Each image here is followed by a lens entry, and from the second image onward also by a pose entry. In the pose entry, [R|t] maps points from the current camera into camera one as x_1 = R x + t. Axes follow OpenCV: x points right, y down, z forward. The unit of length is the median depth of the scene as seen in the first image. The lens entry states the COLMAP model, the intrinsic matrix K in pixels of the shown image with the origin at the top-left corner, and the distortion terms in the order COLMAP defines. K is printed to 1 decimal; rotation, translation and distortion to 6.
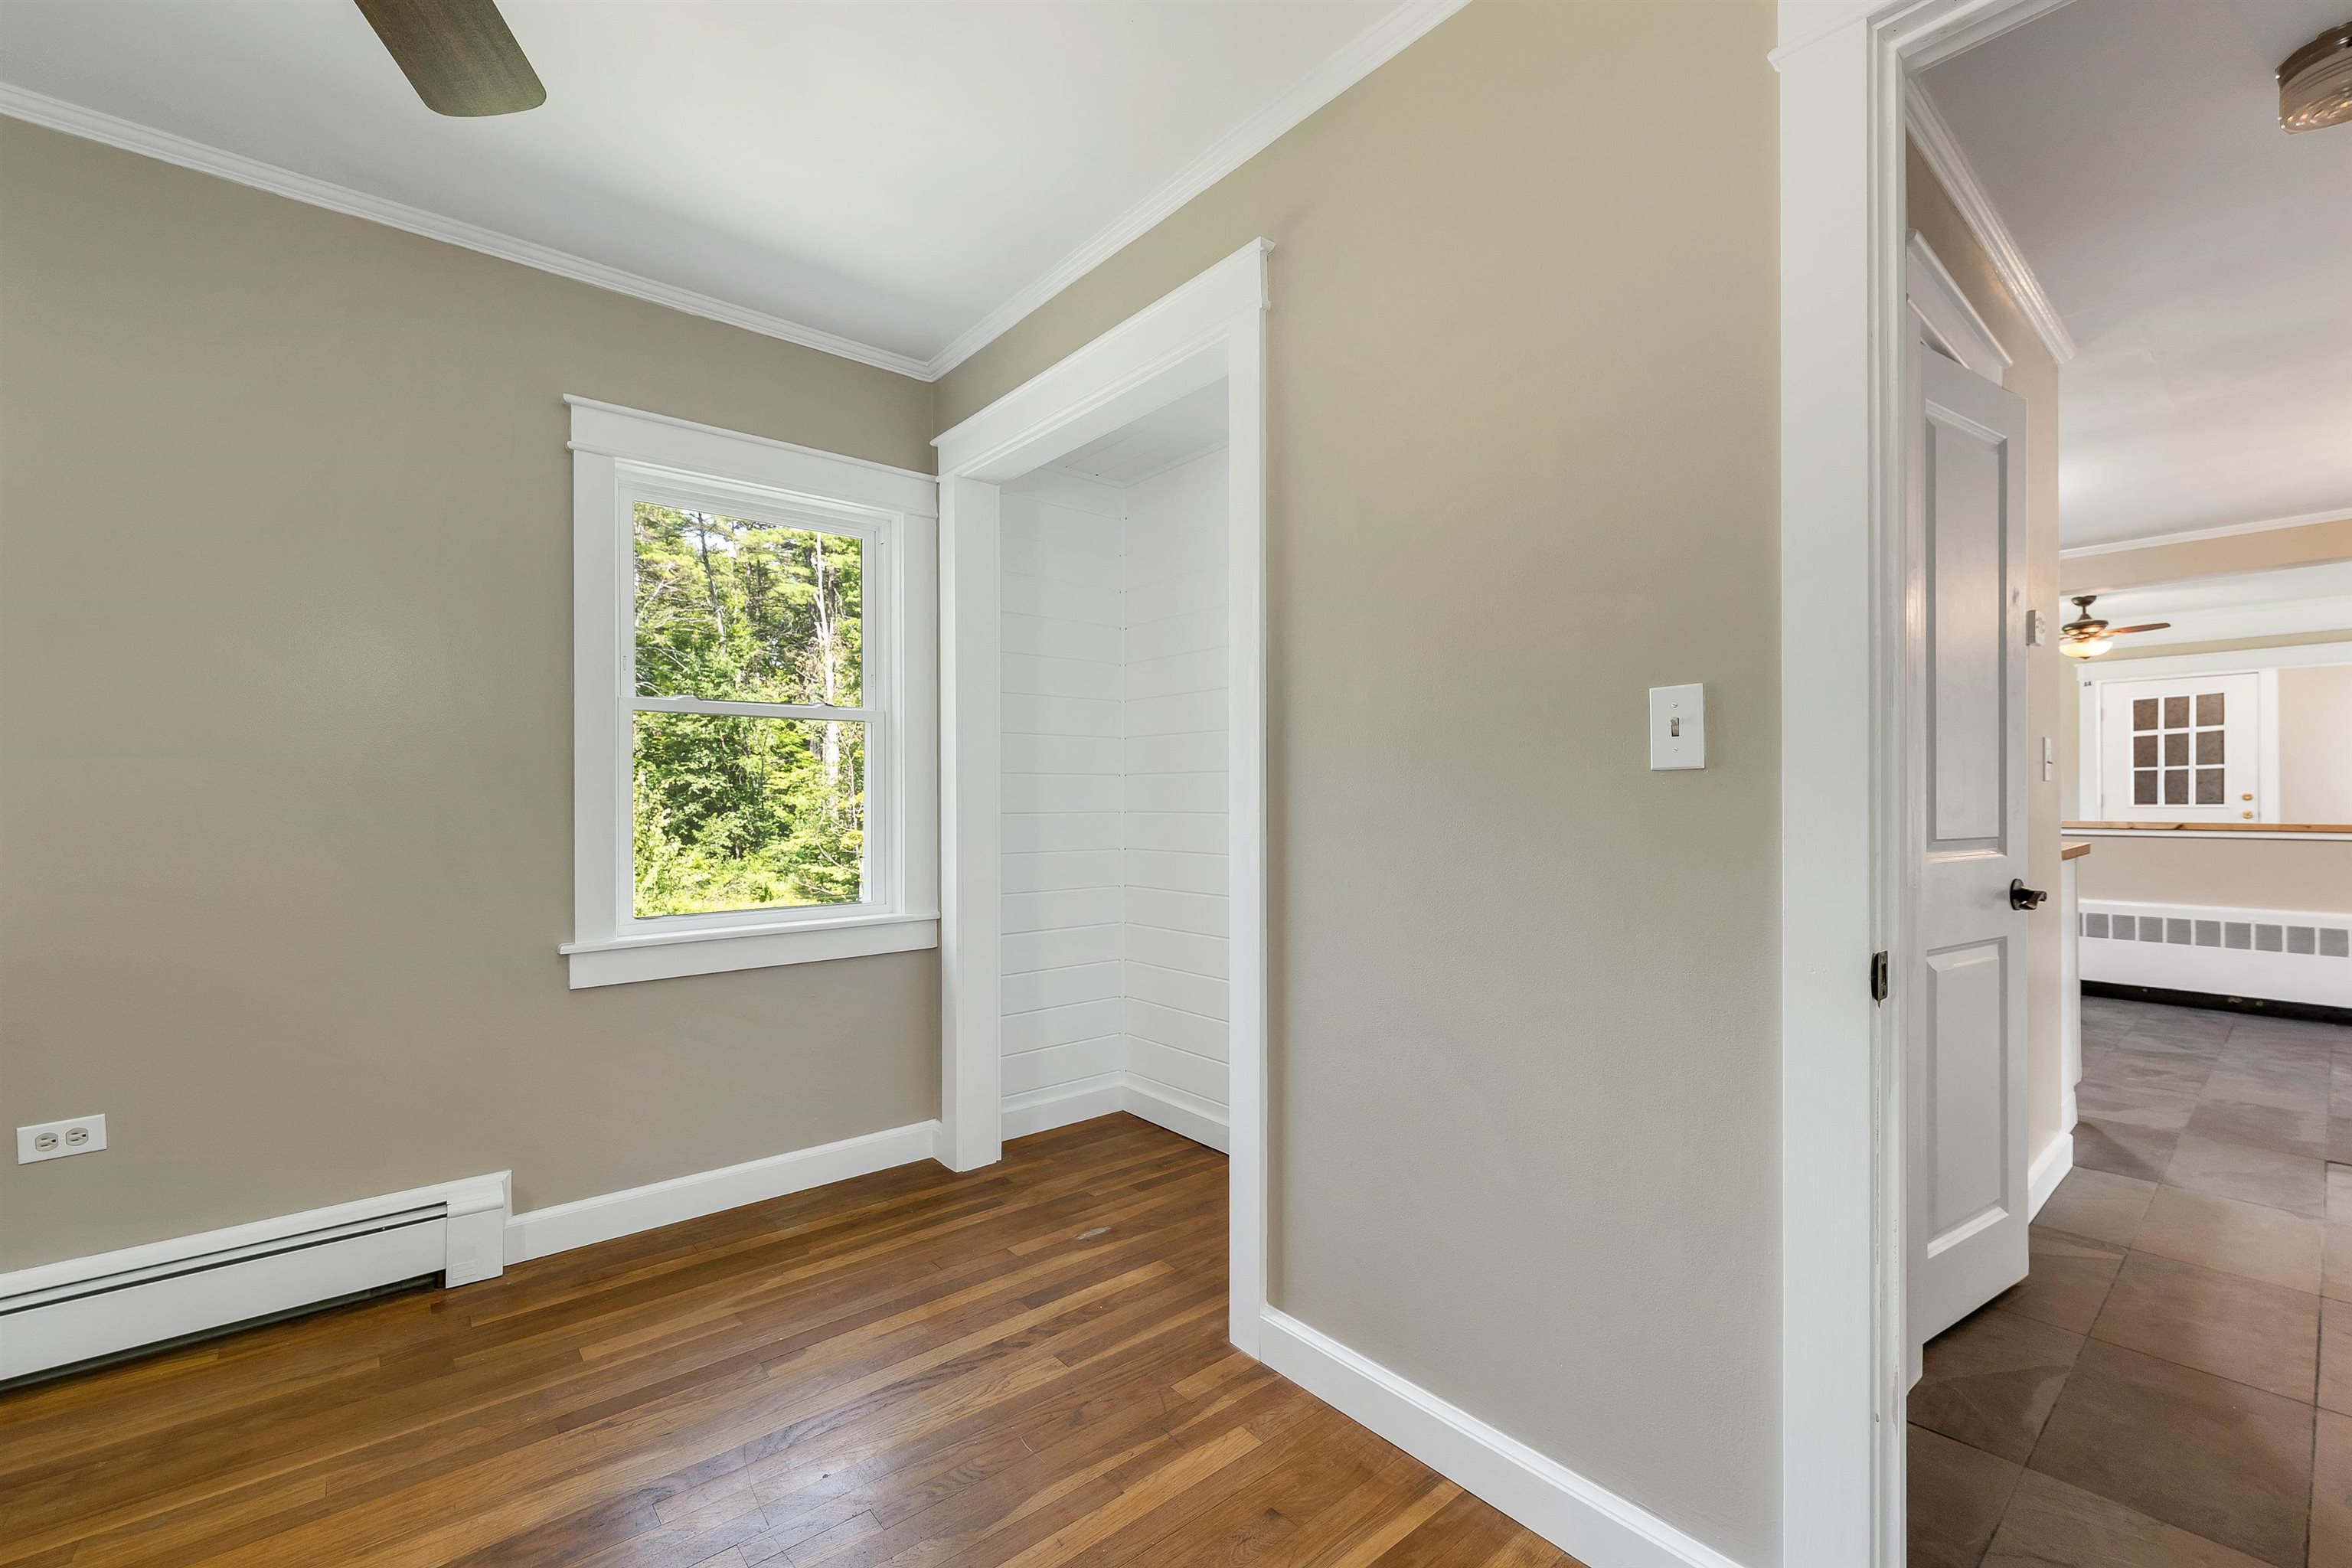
lens RADIAL K [[990.1, 0, 1176.0], [0, 990.1, 784.0], [0, 0, 1]] dist [0.016036, 0.000177]
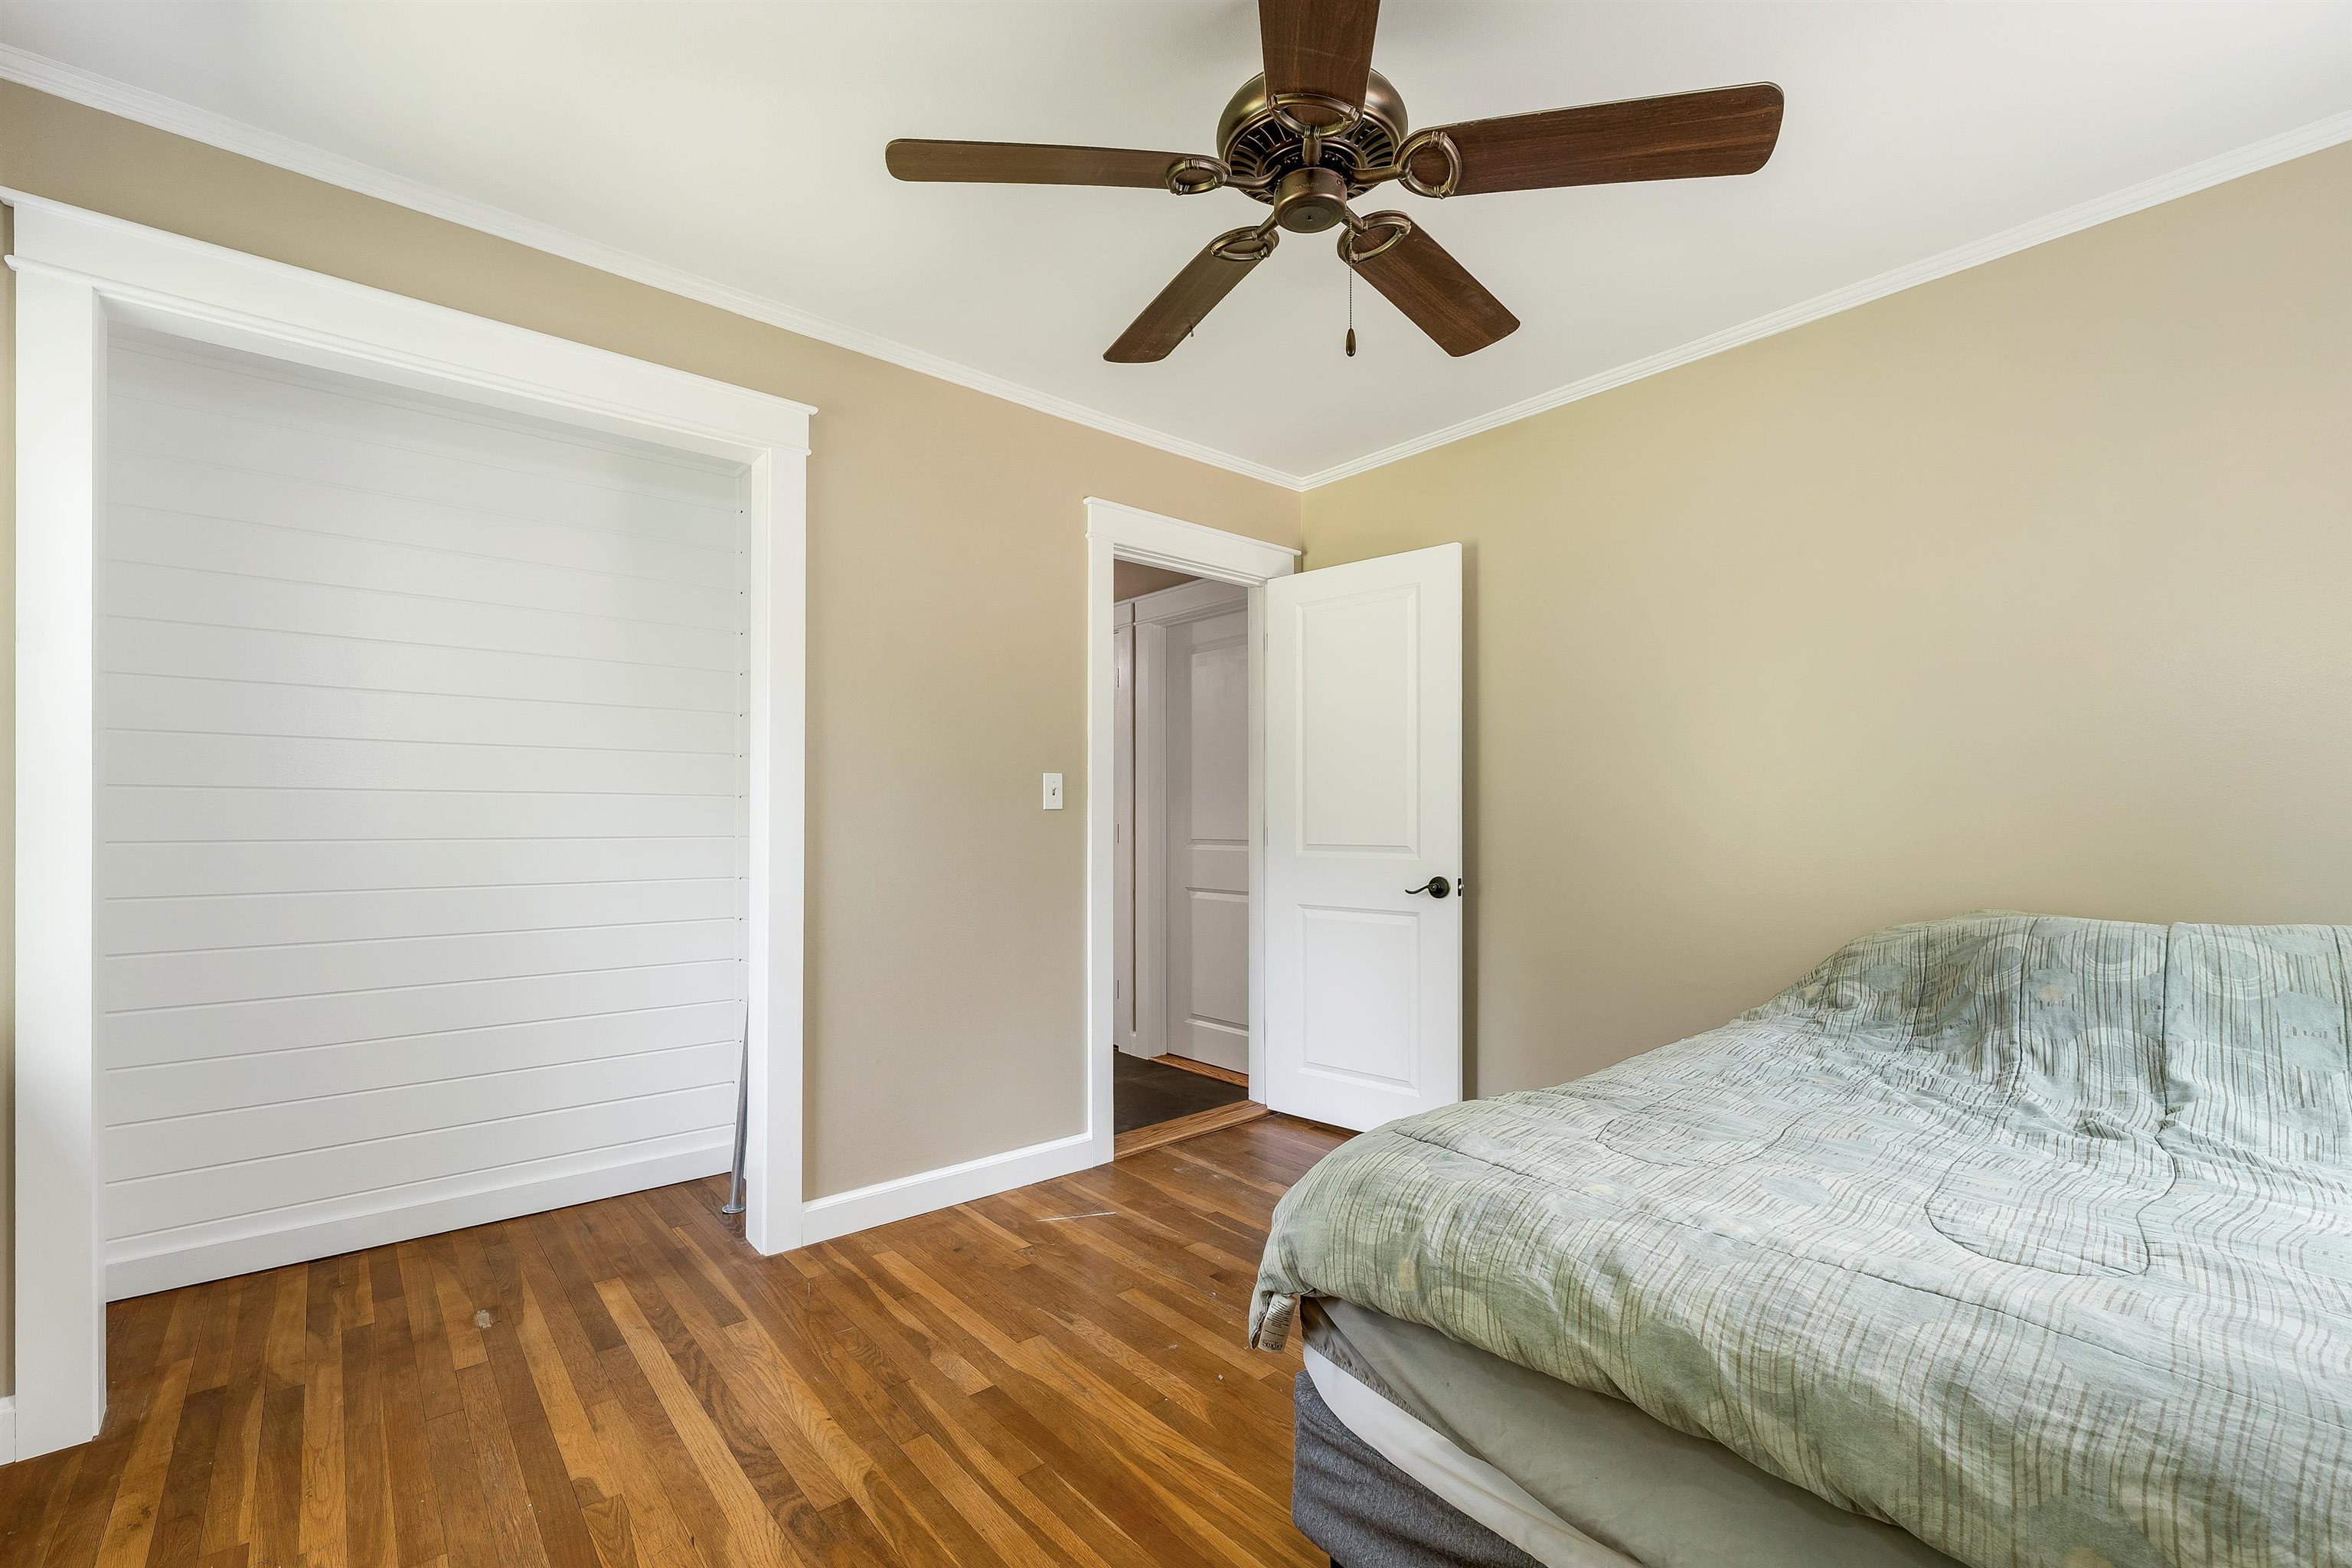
lens RADIAL K [[990.1, 0, 1176.0], [0, 990.1, 784.0], [0, 0, 1]] dist [0.016036, 0.000177]
pose [[-0.000568, 0.036508, 0.999333, -1.167437], [-0.016337, 0.999200, -0.036512, 0.002945], [-0.999866, -0.016347, 0.000029, 0.470900]]
